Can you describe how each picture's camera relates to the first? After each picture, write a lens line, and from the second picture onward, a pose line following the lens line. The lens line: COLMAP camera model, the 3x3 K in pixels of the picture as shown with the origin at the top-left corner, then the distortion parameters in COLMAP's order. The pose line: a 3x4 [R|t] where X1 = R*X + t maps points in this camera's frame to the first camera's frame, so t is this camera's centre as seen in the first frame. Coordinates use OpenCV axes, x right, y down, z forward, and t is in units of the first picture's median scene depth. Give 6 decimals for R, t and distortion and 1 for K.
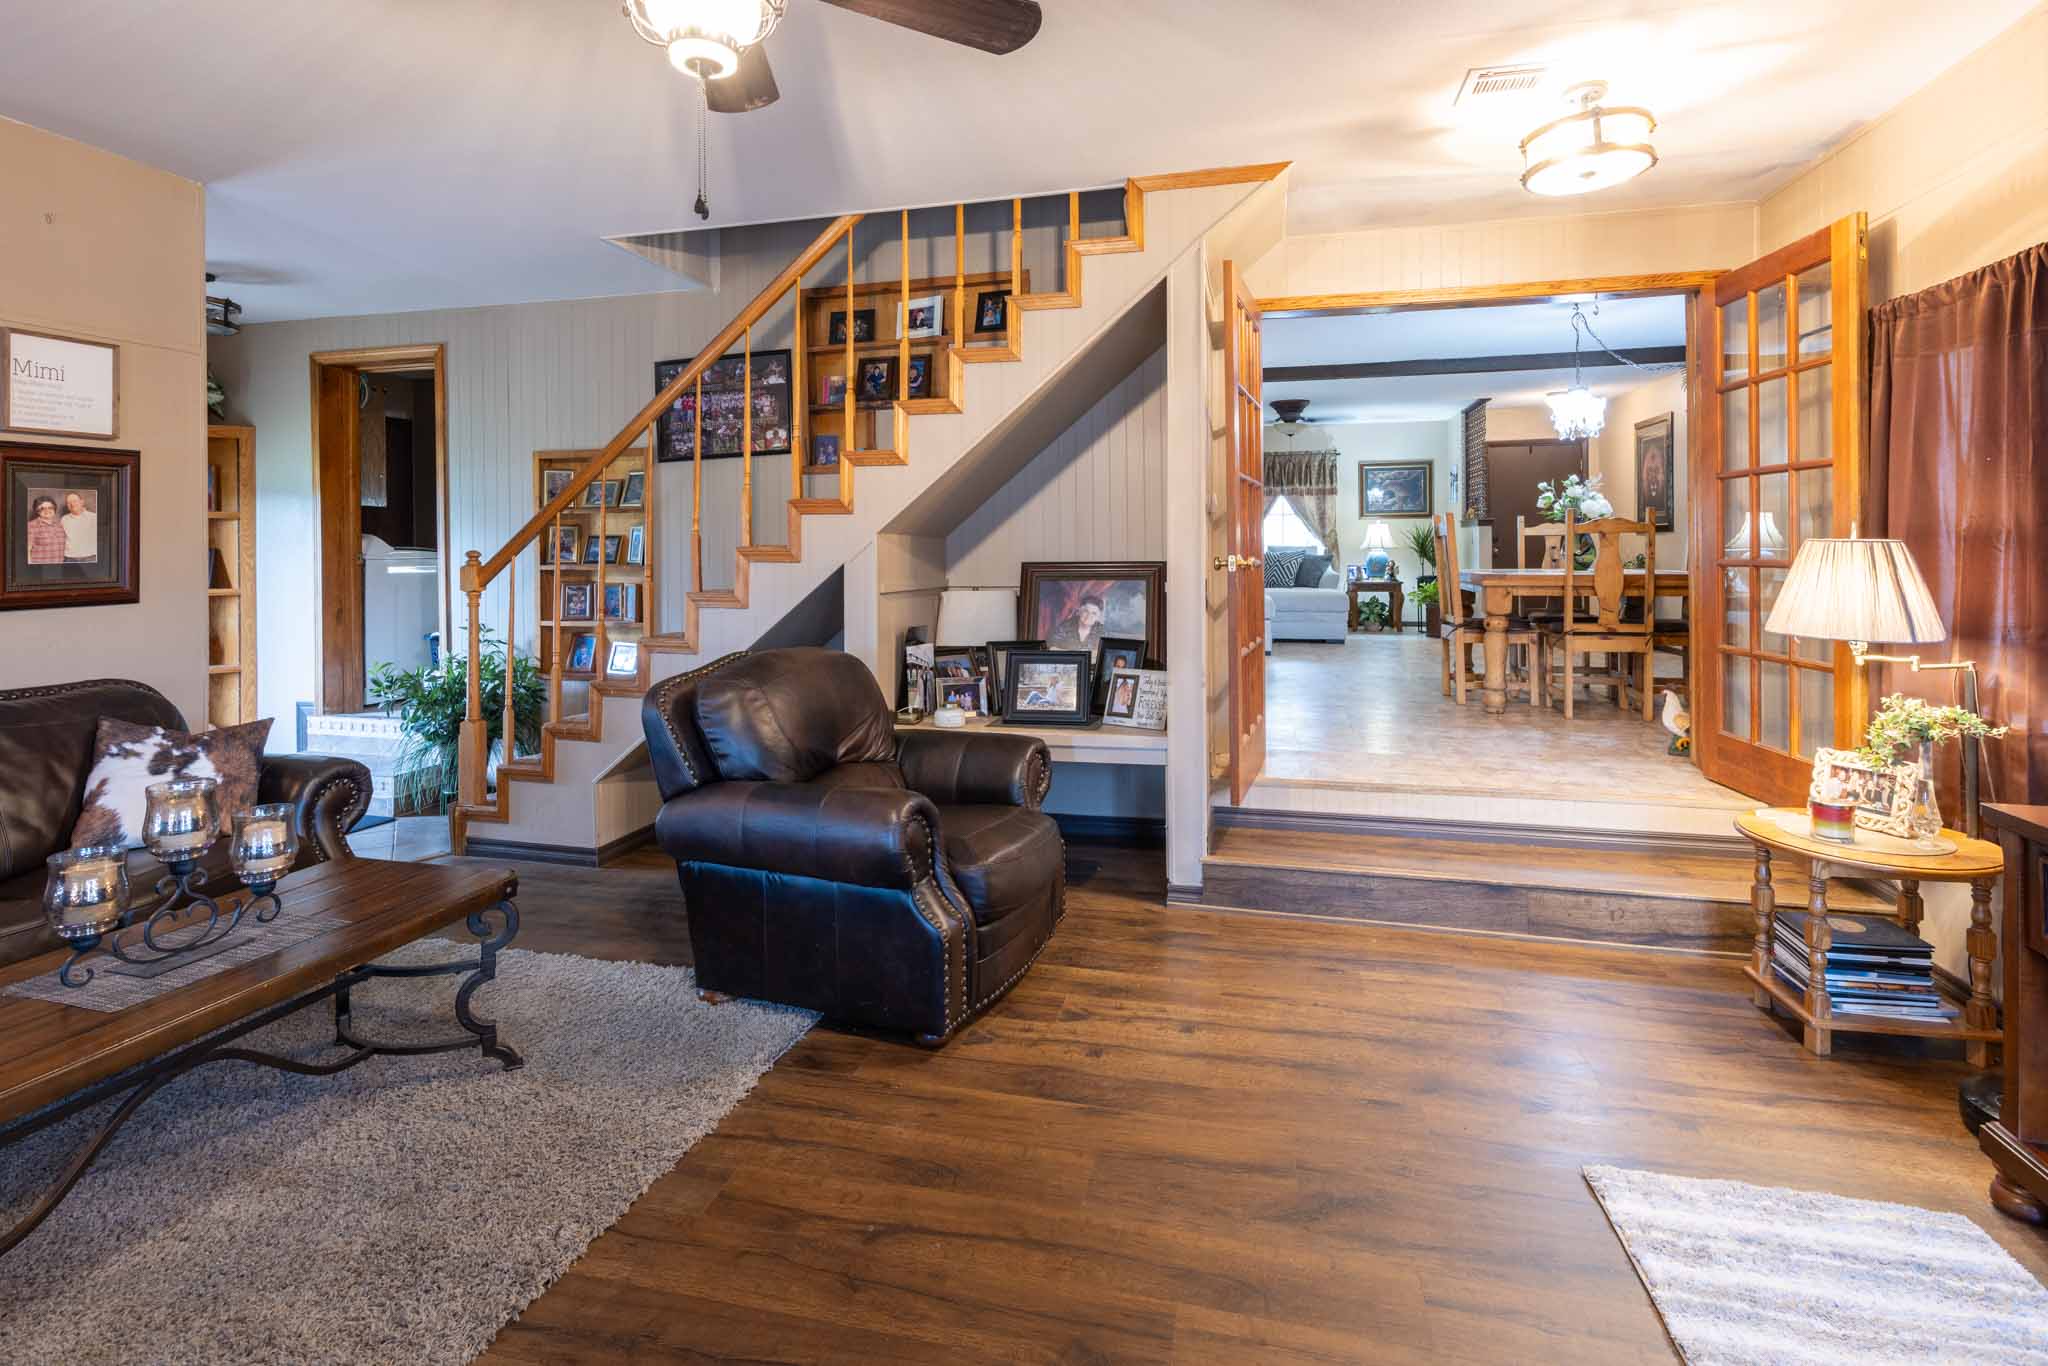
lens RADIAL K [[1025.4, 0, 1036.0], [0, 1025.4, 555.0], [0, 0, 1]] dist [0.000292, -0.001972]
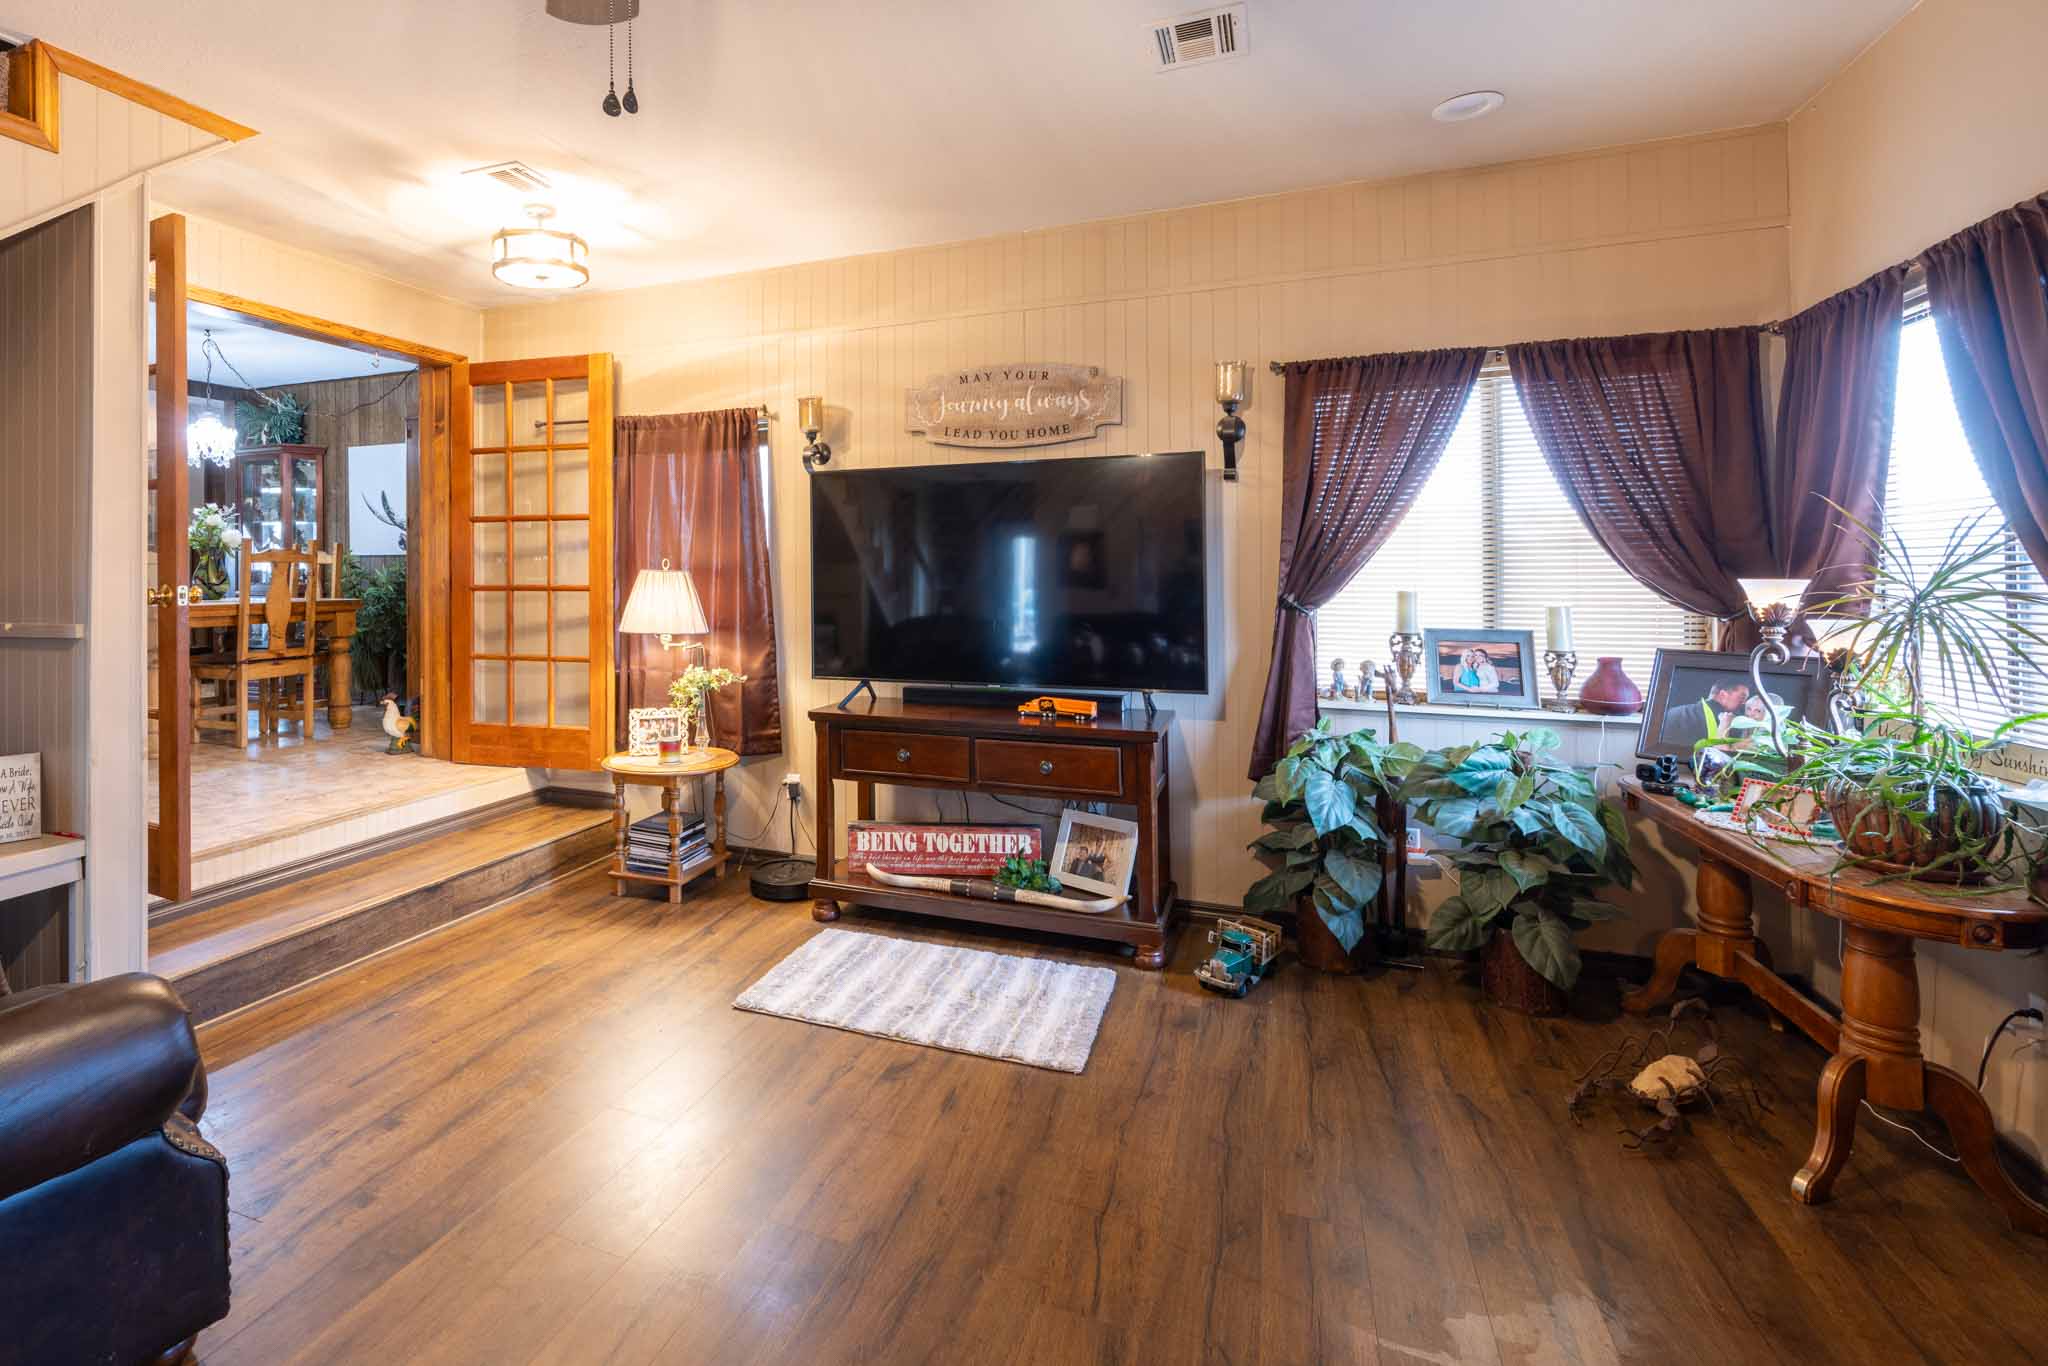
lens RADIAL K [[972.1, 0, 887.9], [0, 972.1, 563.8], [0, 0, 1]] dist [0.002101, 0.000206]
pose [[0.132604, 0.012713, 0.991088, -0.605003], [0.008645, 0.999865, -0.013983, -0.001920], [-0.991131, 0.010422, 0.132476, 0.446299]]
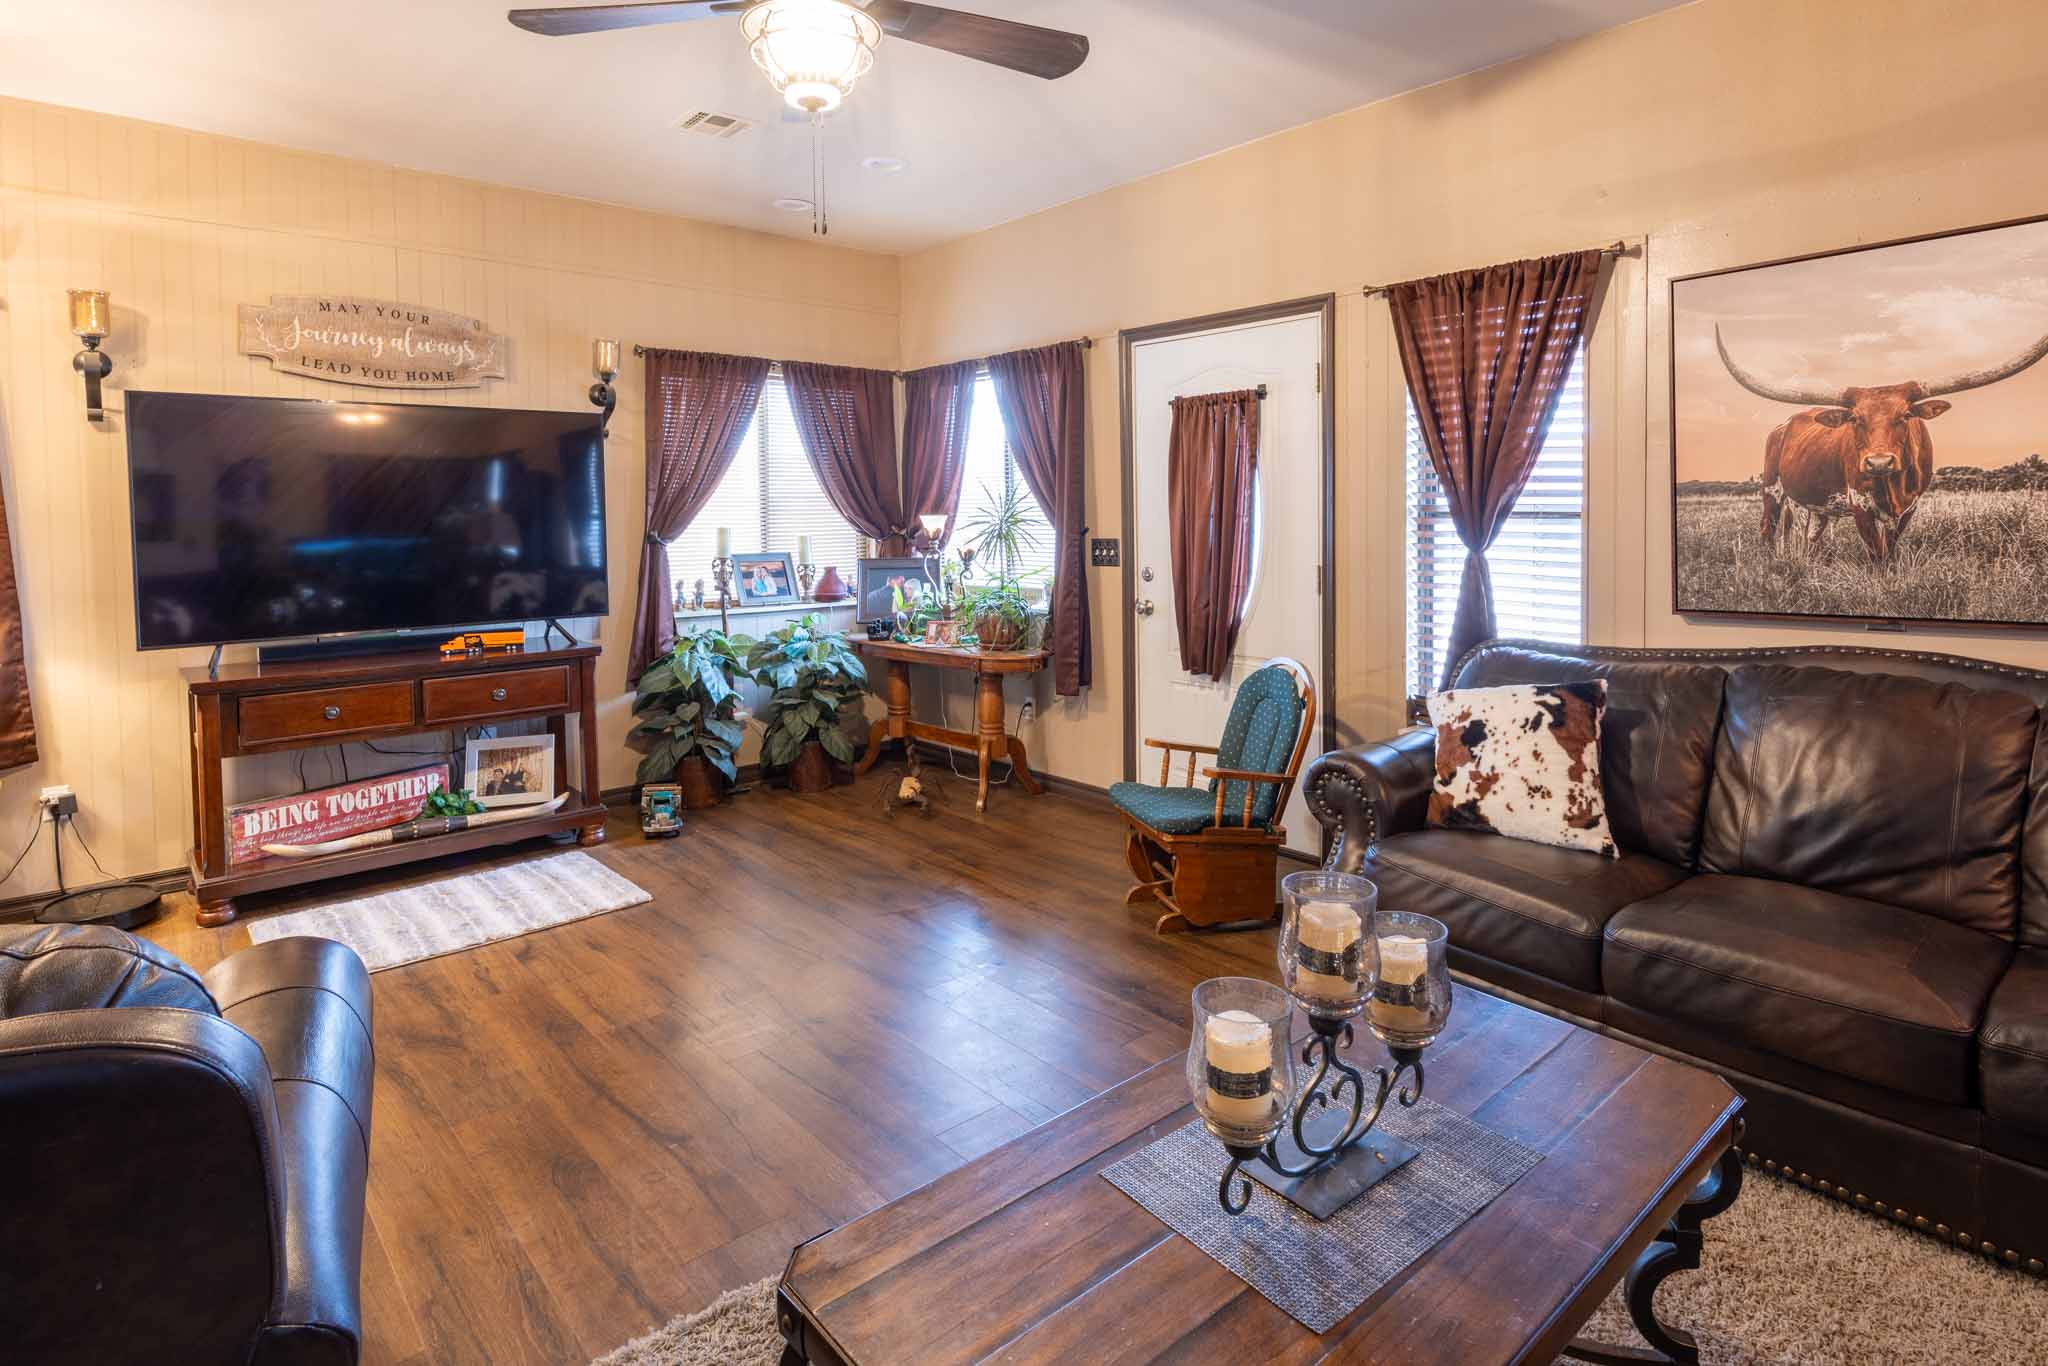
lens RADIAL K [[1025.4, 0, 1045.1], [0, 1025.4, 546.8], [0, 0, 1]] dist [0.000292, -0.001972]
pose [[-0.836857, -0.005331, 0.547396, -0.752620], [0.017944, 0.999148, 0.037163, -0.001674], [-0.547128, 0.040922, -0.836048, 1.165017]]
